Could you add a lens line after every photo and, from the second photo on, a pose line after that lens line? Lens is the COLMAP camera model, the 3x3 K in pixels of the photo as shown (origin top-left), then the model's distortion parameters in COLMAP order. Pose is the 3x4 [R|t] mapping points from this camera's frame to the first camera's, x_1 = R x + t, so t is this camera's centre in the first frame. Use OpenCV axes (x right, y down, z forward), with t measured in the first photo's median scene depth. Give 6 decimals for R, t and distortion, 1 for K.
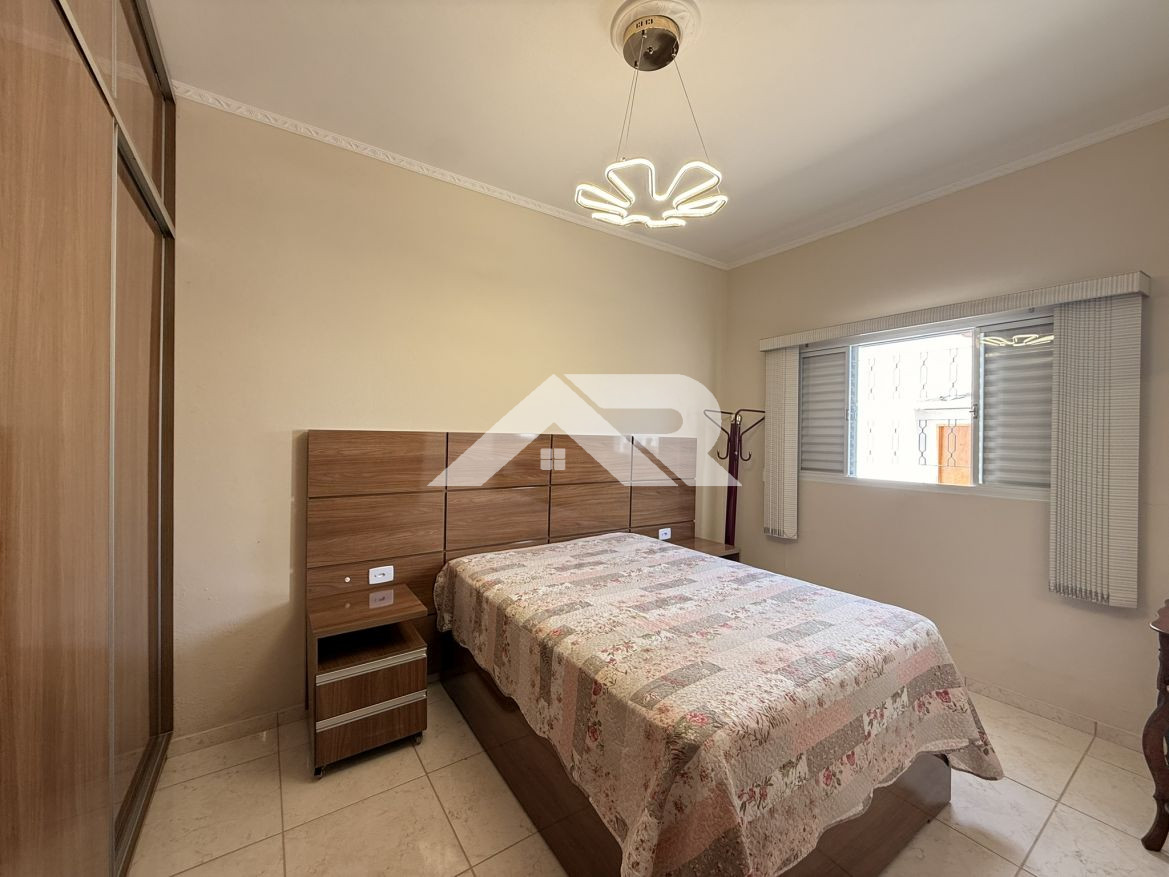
lens RADIAL K [[465.3, 0, 582.5], [0, 465.3, 436.3], [0, 0, 1]] dist [-0.000637, -0.000317]
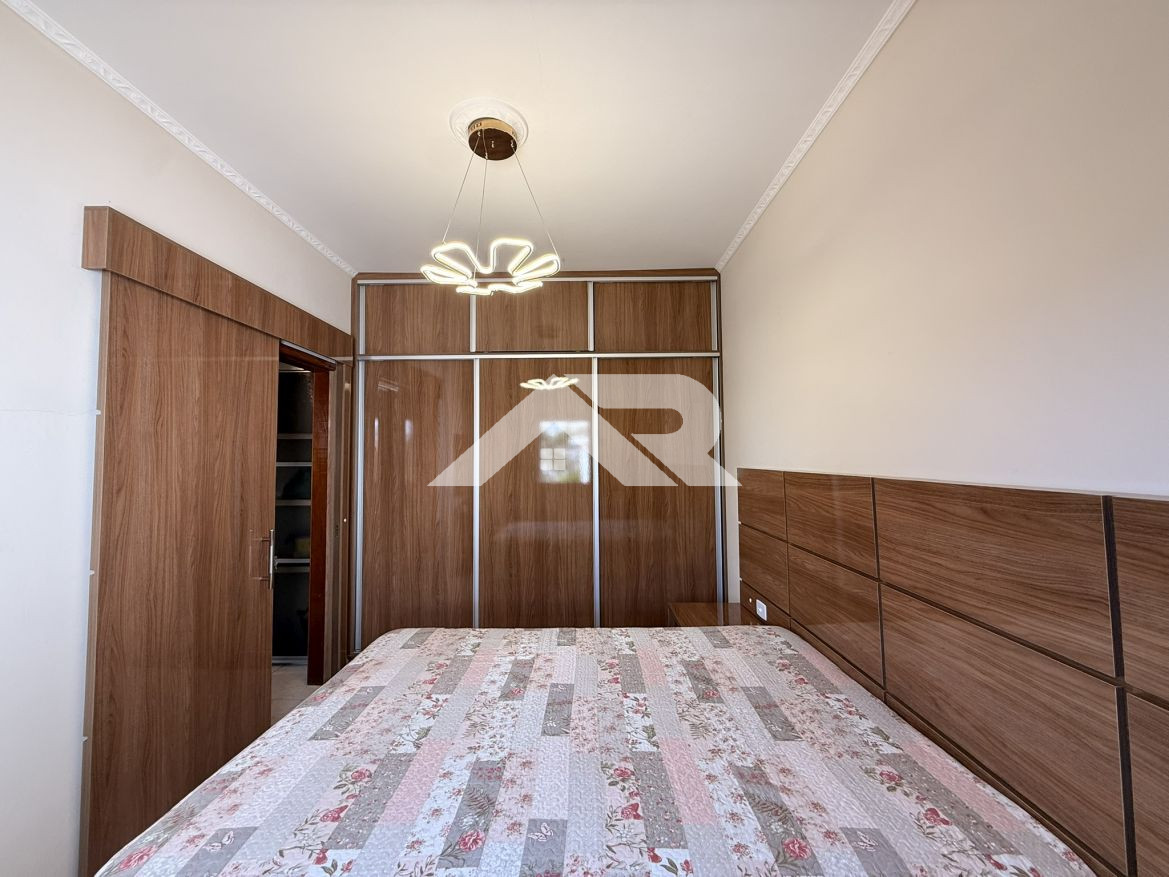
lens RADIAL K [[465.3, 0, 580.9], [0, 465.3, 434.3], [0, 0, 1]] dist [-0.000637, -0.000317]
pose [[-0.570362, -0.052562, -0.819710, 0.643960], [-0.003856, 0.998111, -0.061318, -0.023938], [0.821384, -0.031812, -0.569488, 1.246093]]
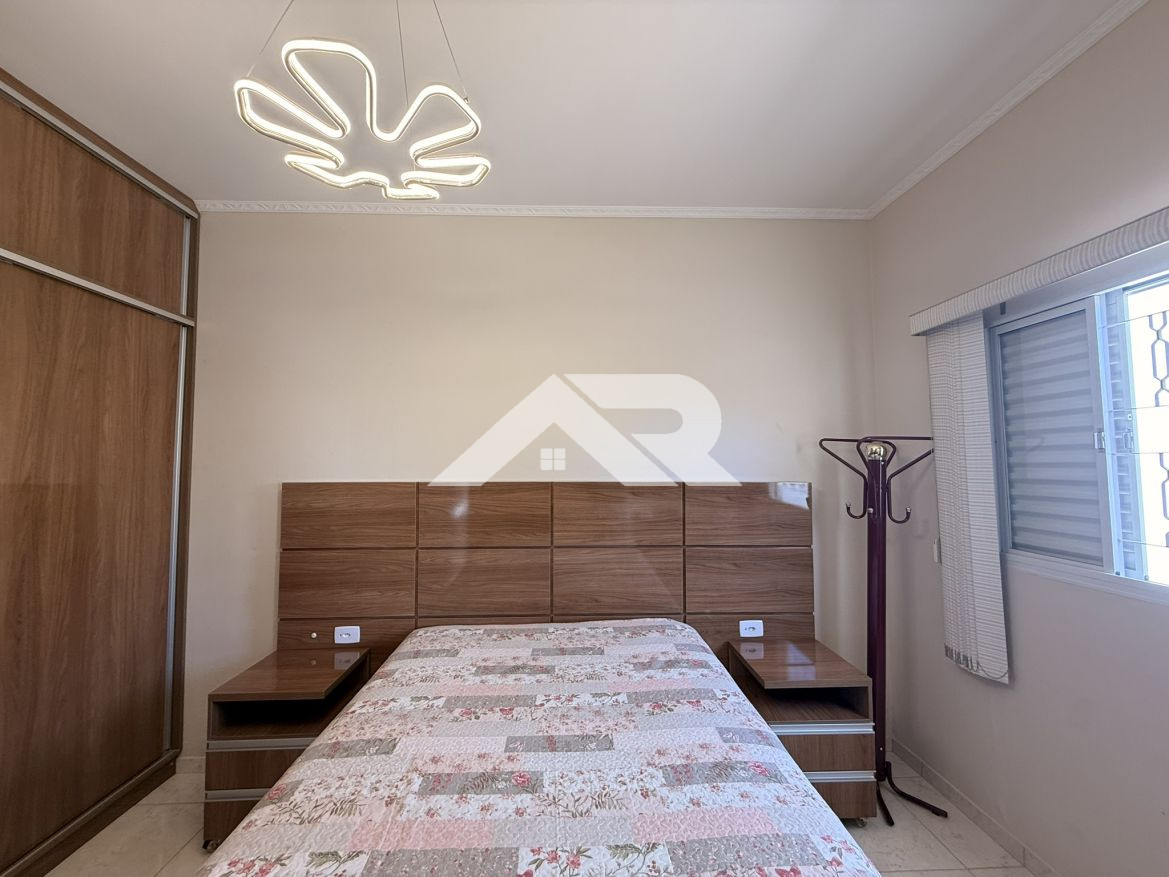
lens RADIAL K [[465.3, 0, 582.9], [0, 465.3, 435.6], [0, 0, 1]] dist [-0.000637, -0.000317]
pose [[0.846923, -0.048826, -0.529468, 0.488114], [0.015746, 0.997641, -0.066813, -0.036198], [0.531482, 0.048249, 0.845695, 0.425418]]
